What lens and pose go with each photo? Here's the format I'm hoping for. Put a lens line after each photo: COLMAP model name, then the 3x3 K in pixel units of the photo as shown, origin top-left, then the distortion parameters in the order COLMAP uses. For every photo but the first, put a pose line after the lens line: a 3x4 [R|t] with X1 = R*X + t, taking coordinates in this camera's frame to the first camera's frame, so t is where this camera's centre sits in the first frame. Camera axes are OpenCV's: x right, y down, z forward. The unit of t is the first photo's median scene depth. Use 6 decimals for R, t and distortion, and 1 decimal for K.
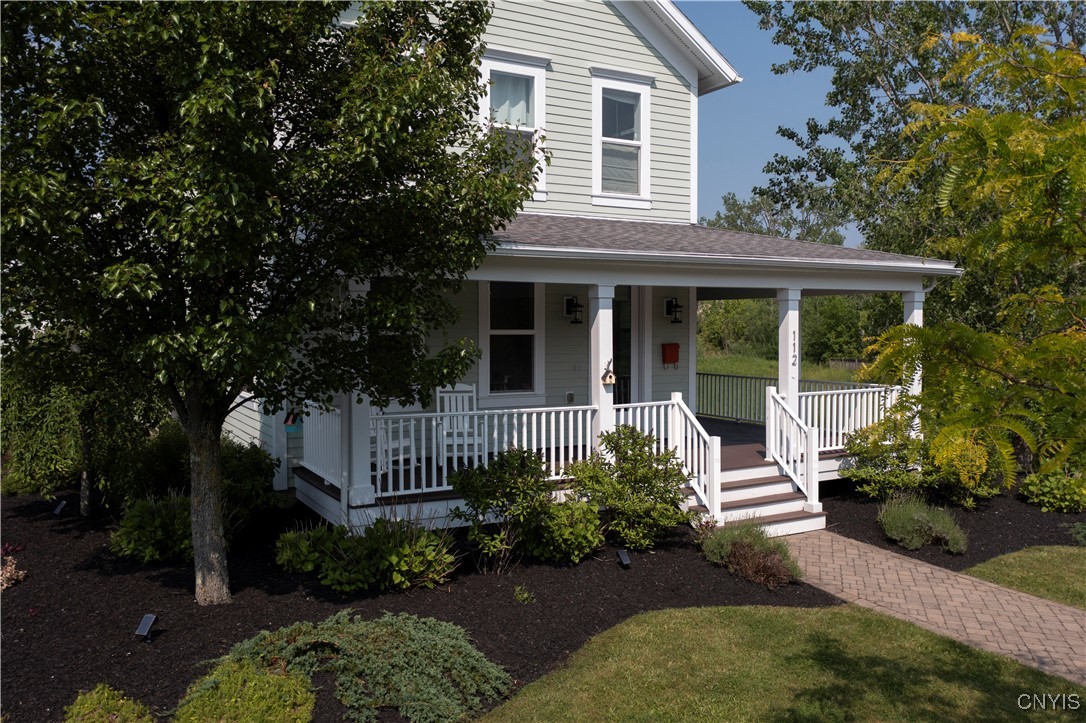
lens RADIAL K [[861.0, 0, 542.9], [0, 861.0, 362.3], [0, 0, 1]] dist [-0.005450, 0.003867]
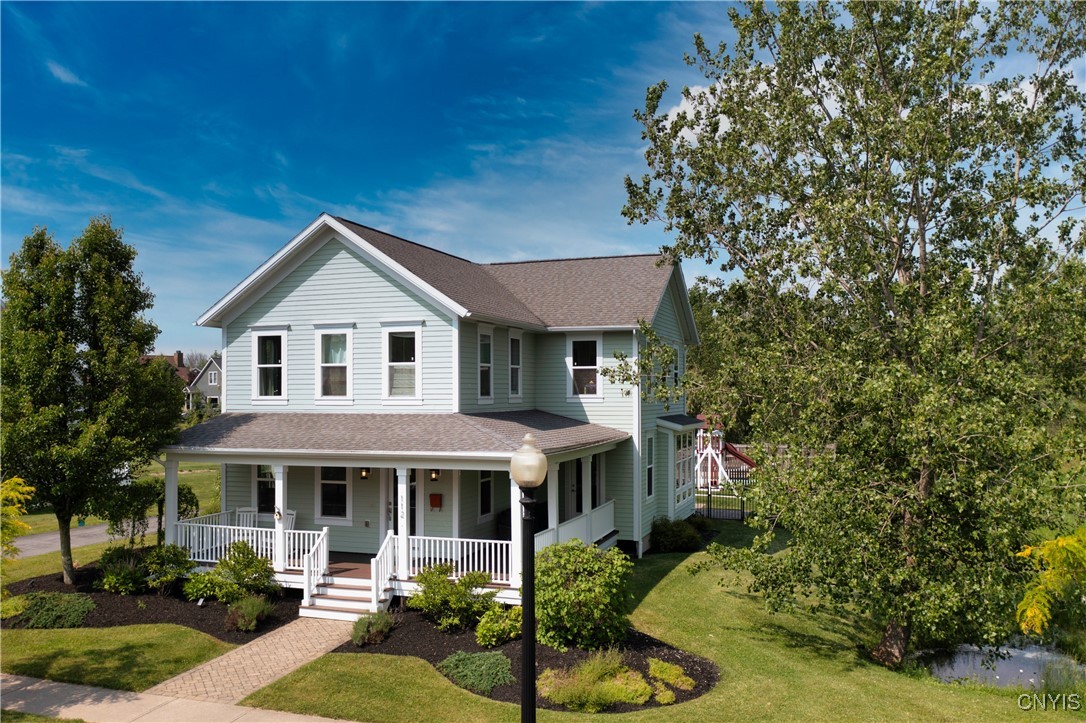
lens RADIAL K [[968.3, 0, 541.6], [0, 968.3, 366.0], [0, 0, 1]] dist [-0.006169, -0.007362]
pose [[0.652948, -0.024073, -0.757020, 1.683306], [-0.031936, 0.997731, -0.059273, -0.163059], [0.756729, 0.062879, 0.650697, 0.039793]]
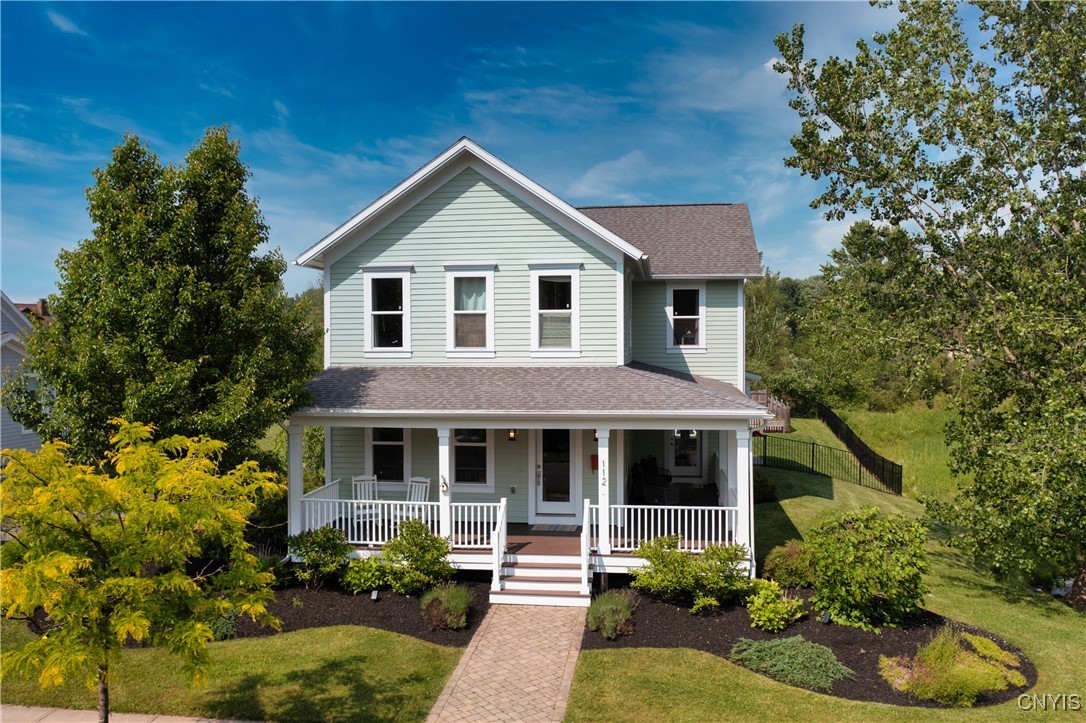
lens RADIAL K [[861.0, 0, 545.9], [0, 861.0, 353.6], [0, 0, 1]] dist [-0.005450, 0.003867]
pose [[0.807573, 0.004574, -0.589750, 0.962027], [-0.023711, 0.999413, -0.024717, -0.159251], [0.589291, 0.033944, 0.807208, -0.158131]]
